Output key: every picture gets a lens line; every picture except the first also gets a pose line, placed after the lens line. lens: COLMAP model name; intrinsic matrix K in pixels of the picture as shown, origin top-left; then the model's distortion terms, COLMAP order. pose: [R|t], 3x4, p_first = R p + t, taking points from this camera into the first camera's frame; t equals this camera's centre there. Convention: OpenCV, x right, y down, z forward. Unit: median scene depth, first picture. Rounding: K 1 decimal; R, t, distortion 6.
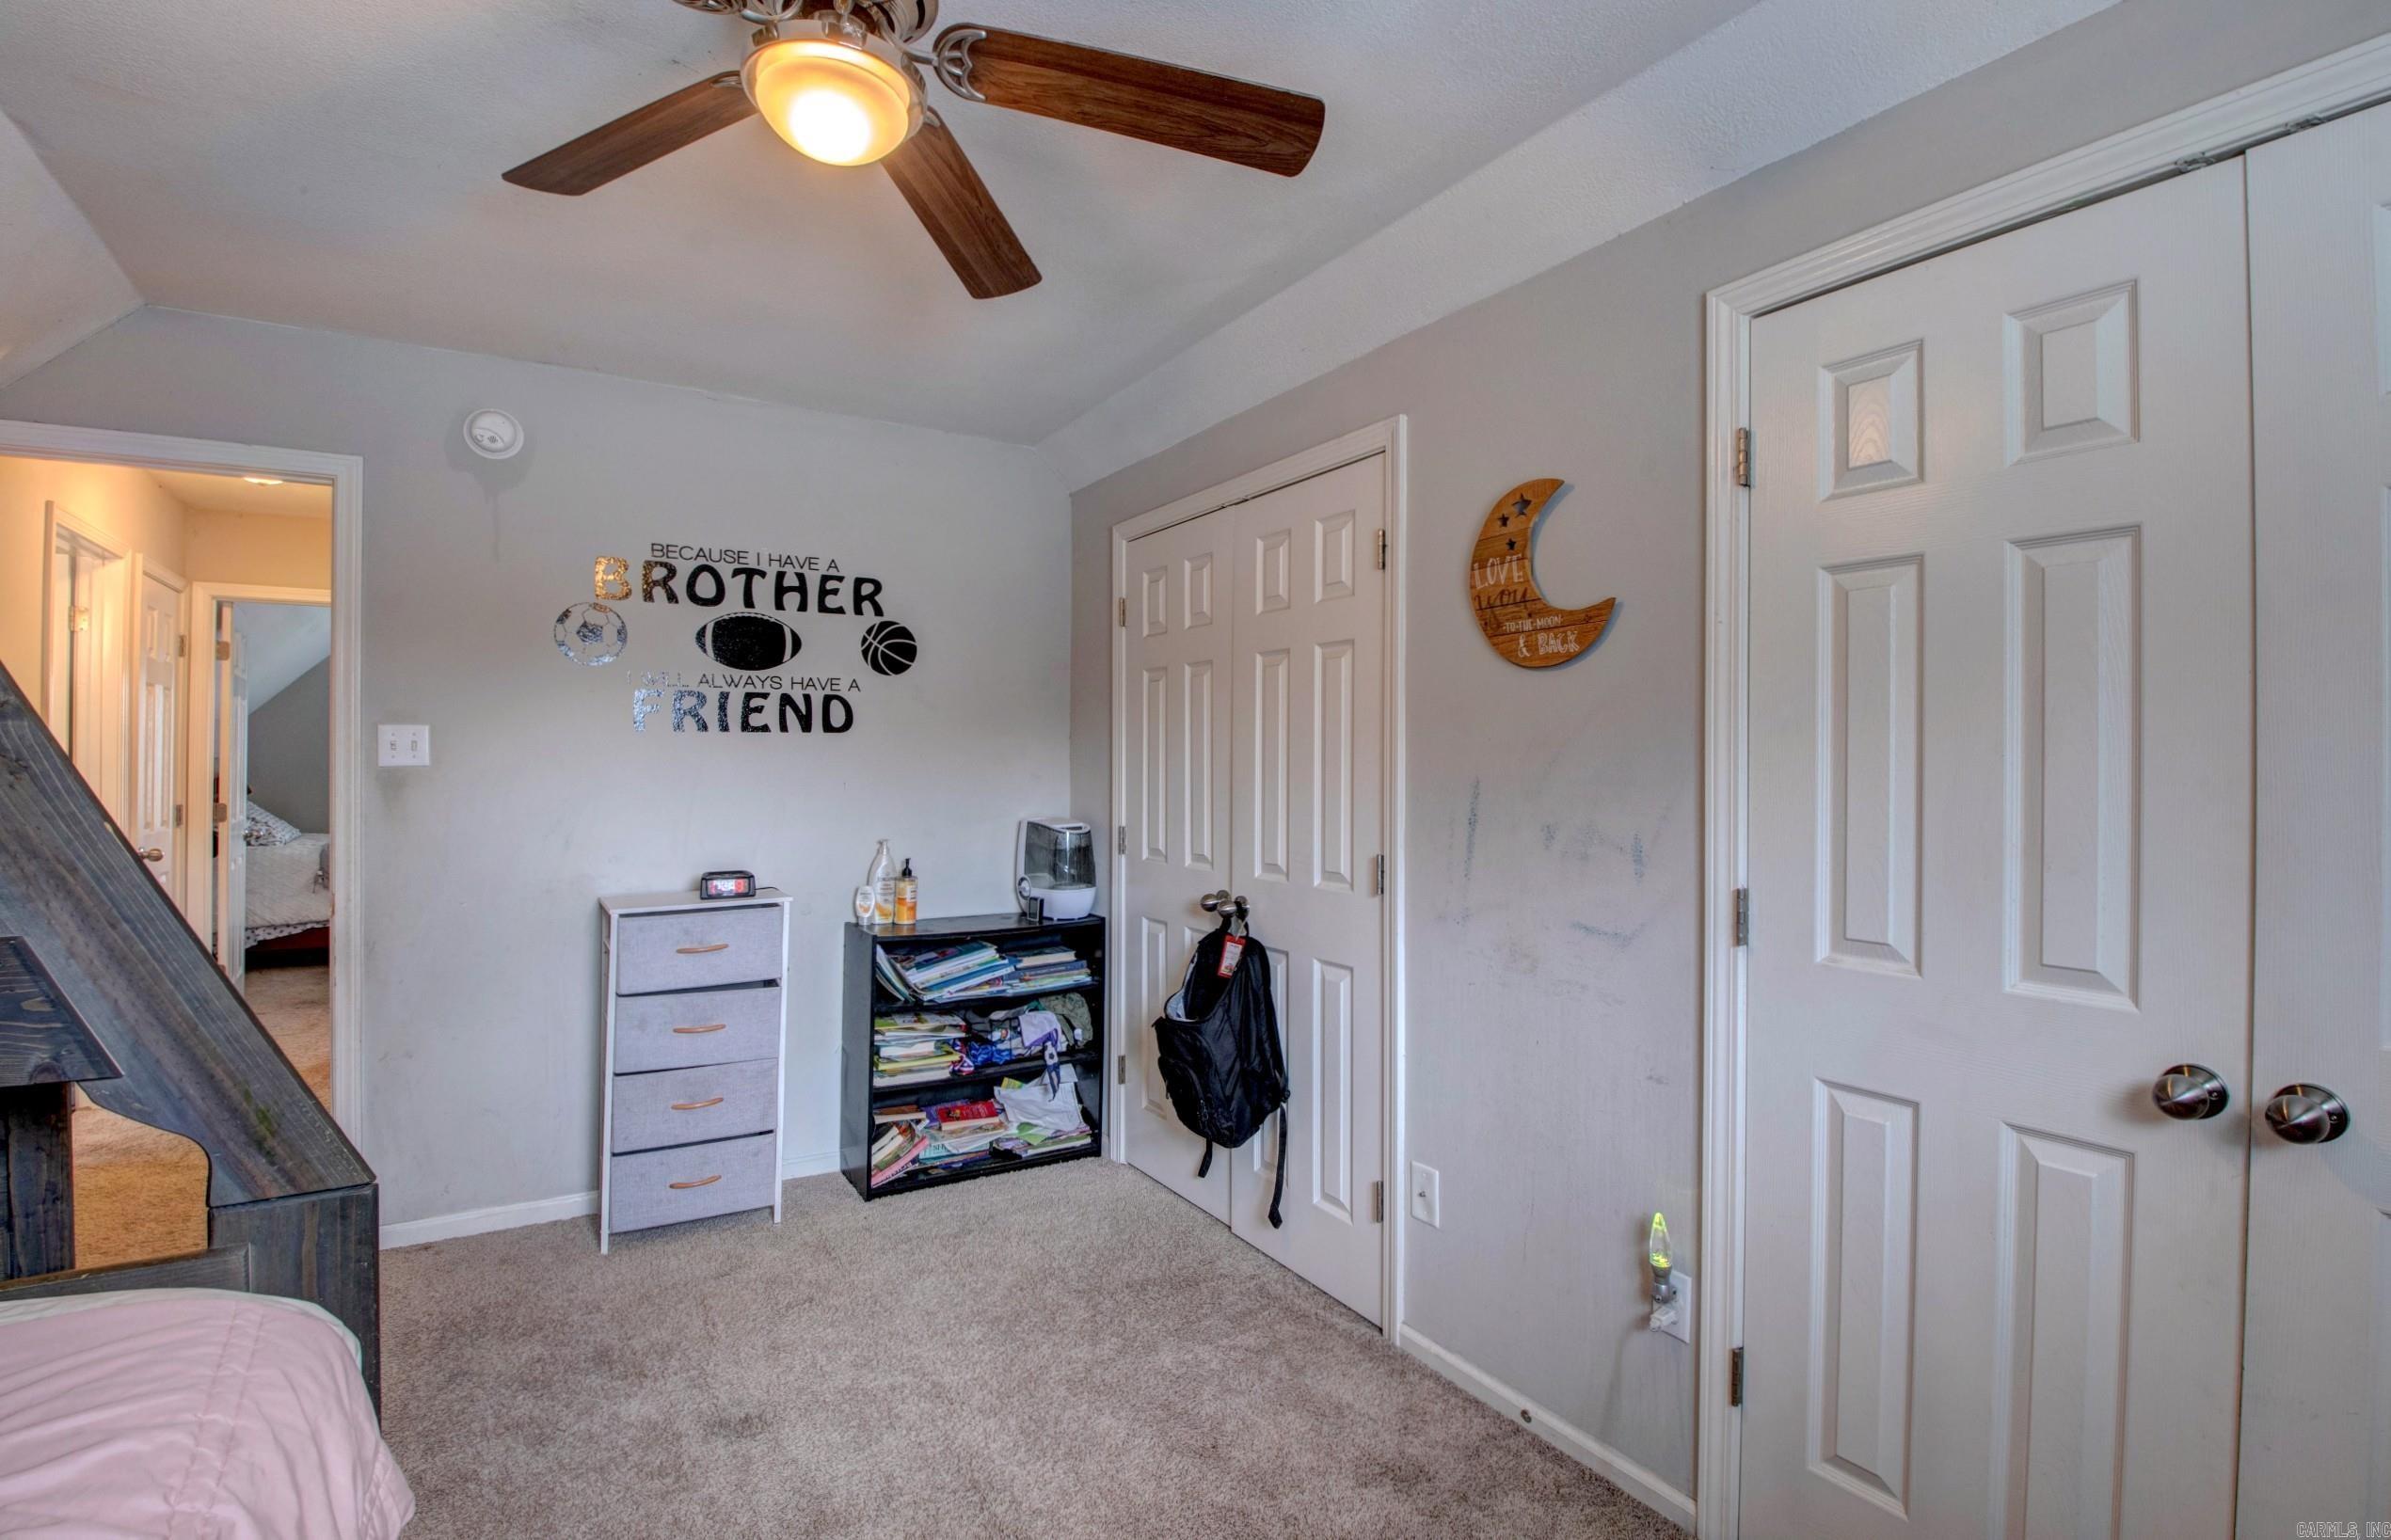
lens RADIAL K [[1110.3, 0, 1195.2], [0, 1110.3, 758.3], [0, 0, 1]] dist [0.019928, -0.030655]
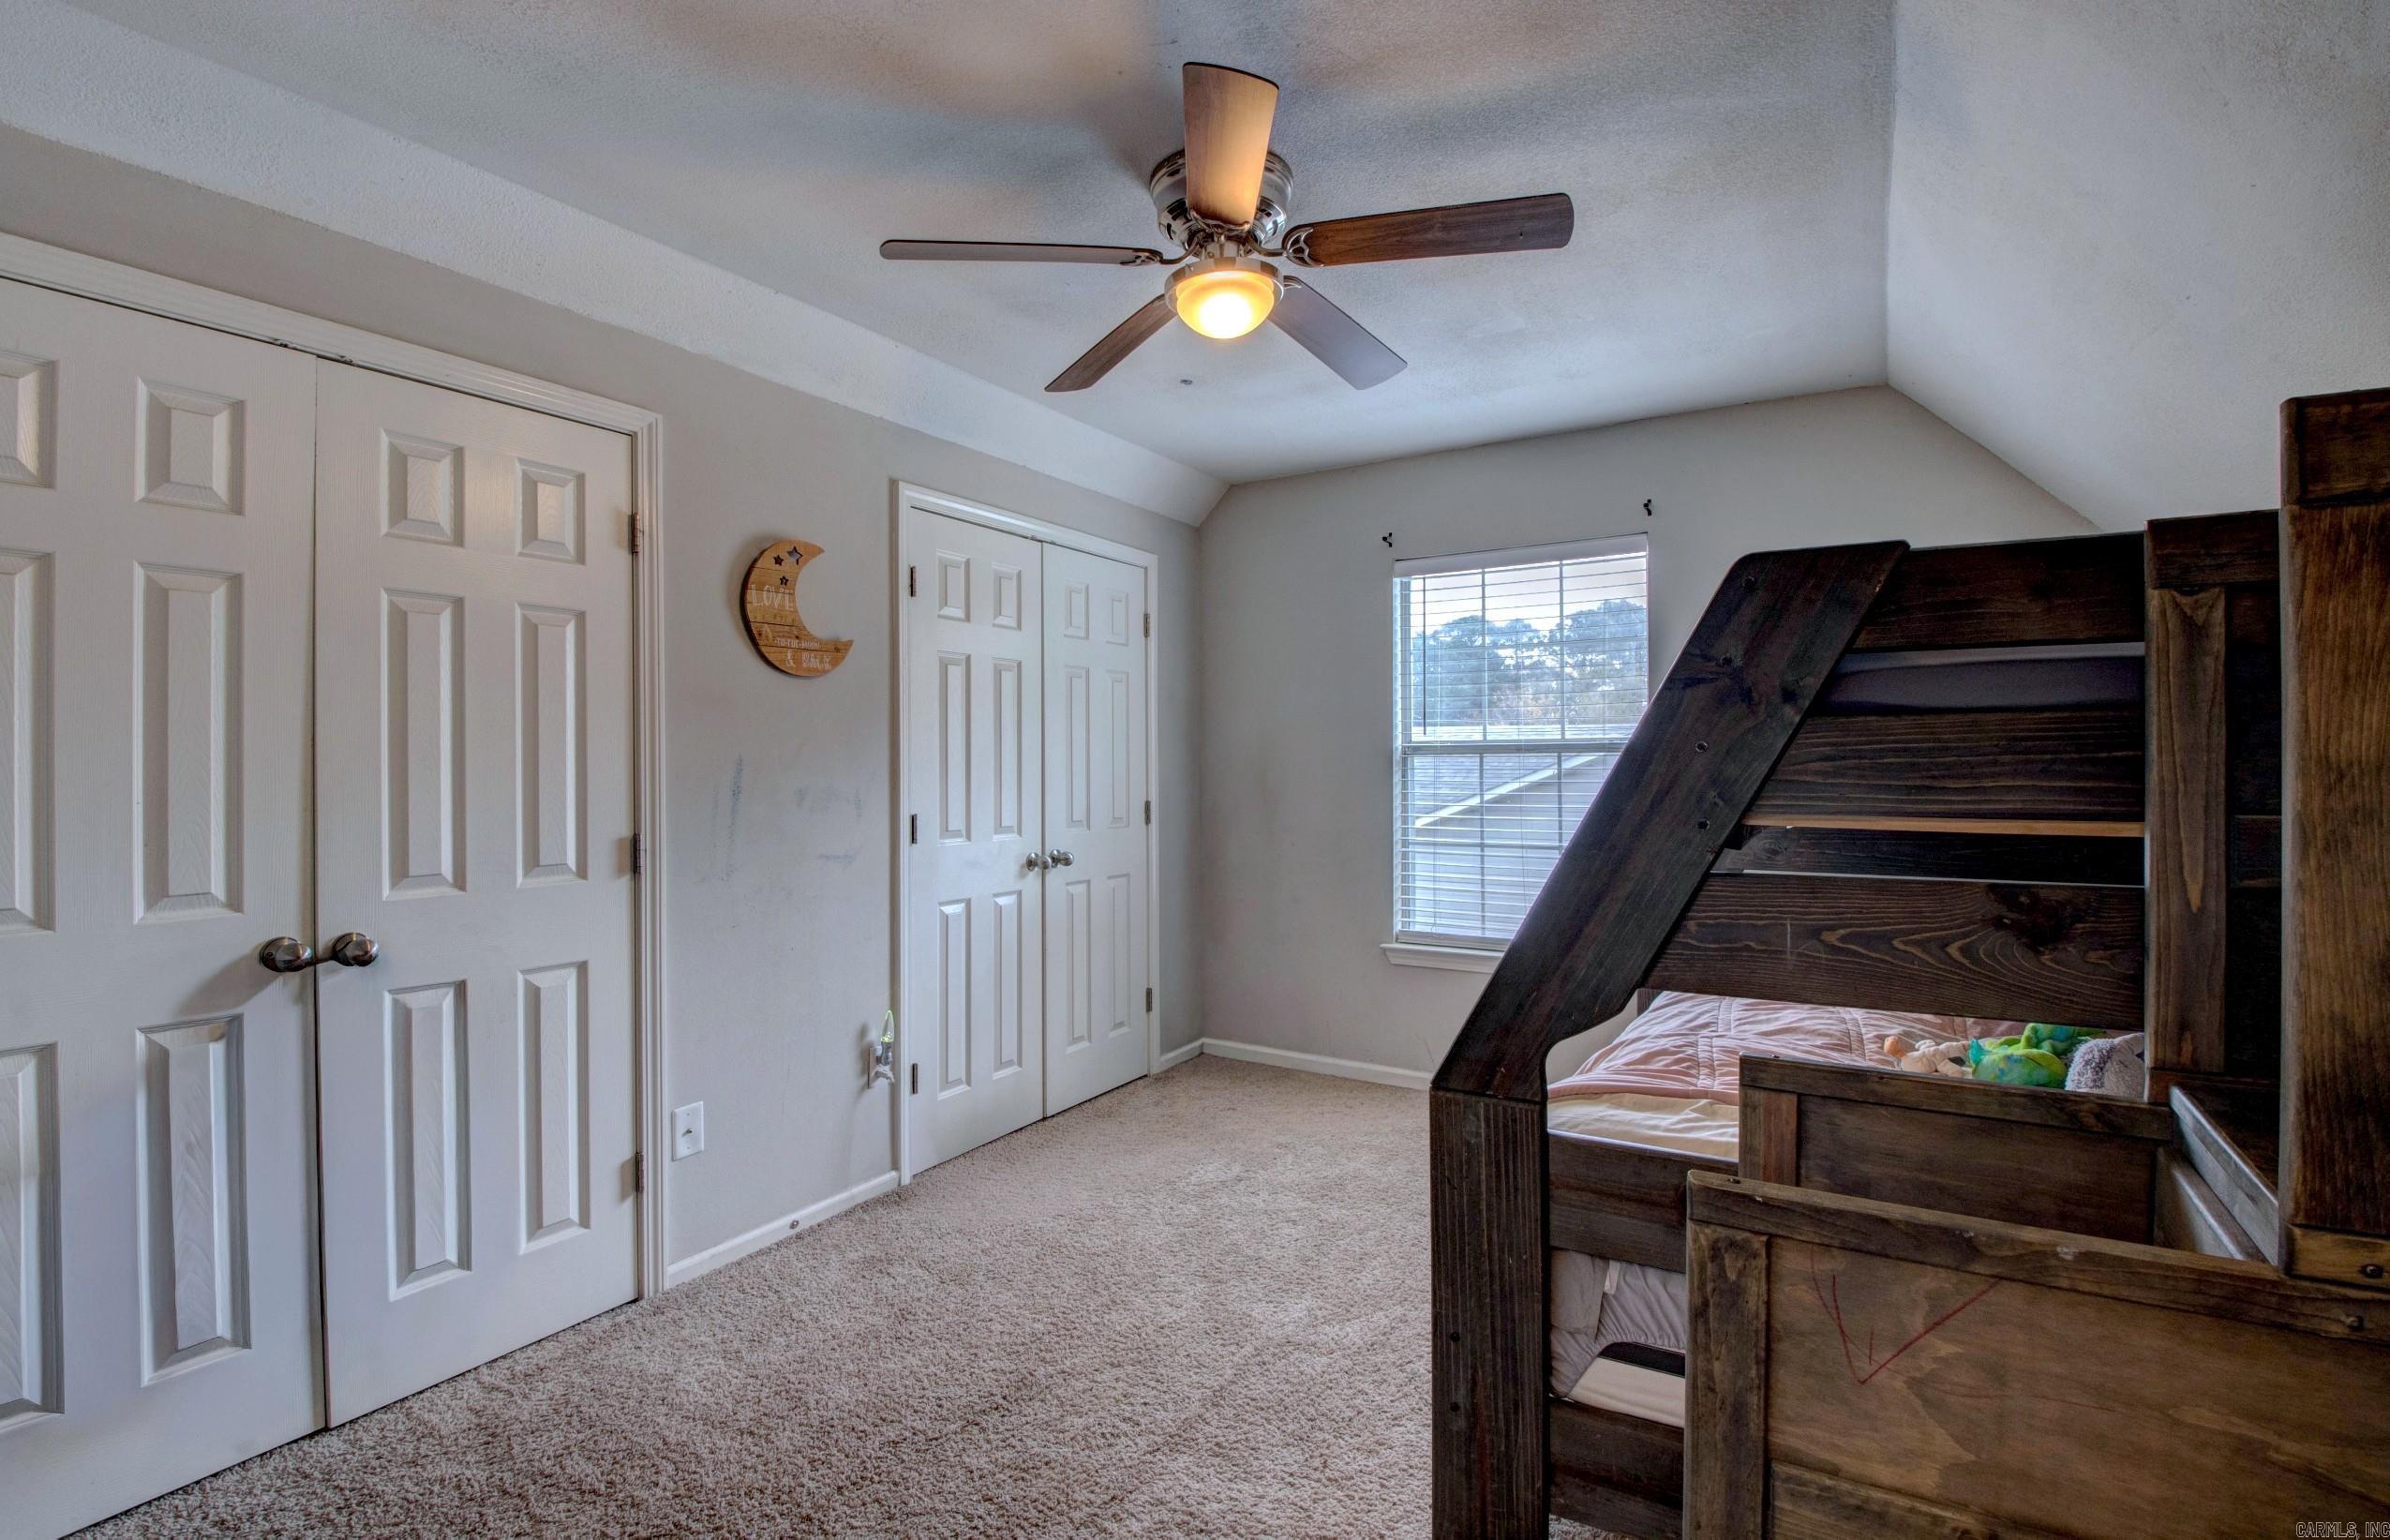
lens RADIAL K [[1110.0, 0, 1194.7], [0, 1110.0, 758.3], [0, 0, 1]] dist [0.019928, -0.030655]
pose [[-0.461171, 0.001415, 0.887310, -1.156624], [0.001129, 0.999999, -0.001008, 0.023021], [-0.887310, 0.000537, -0.461173, 1.211907]]
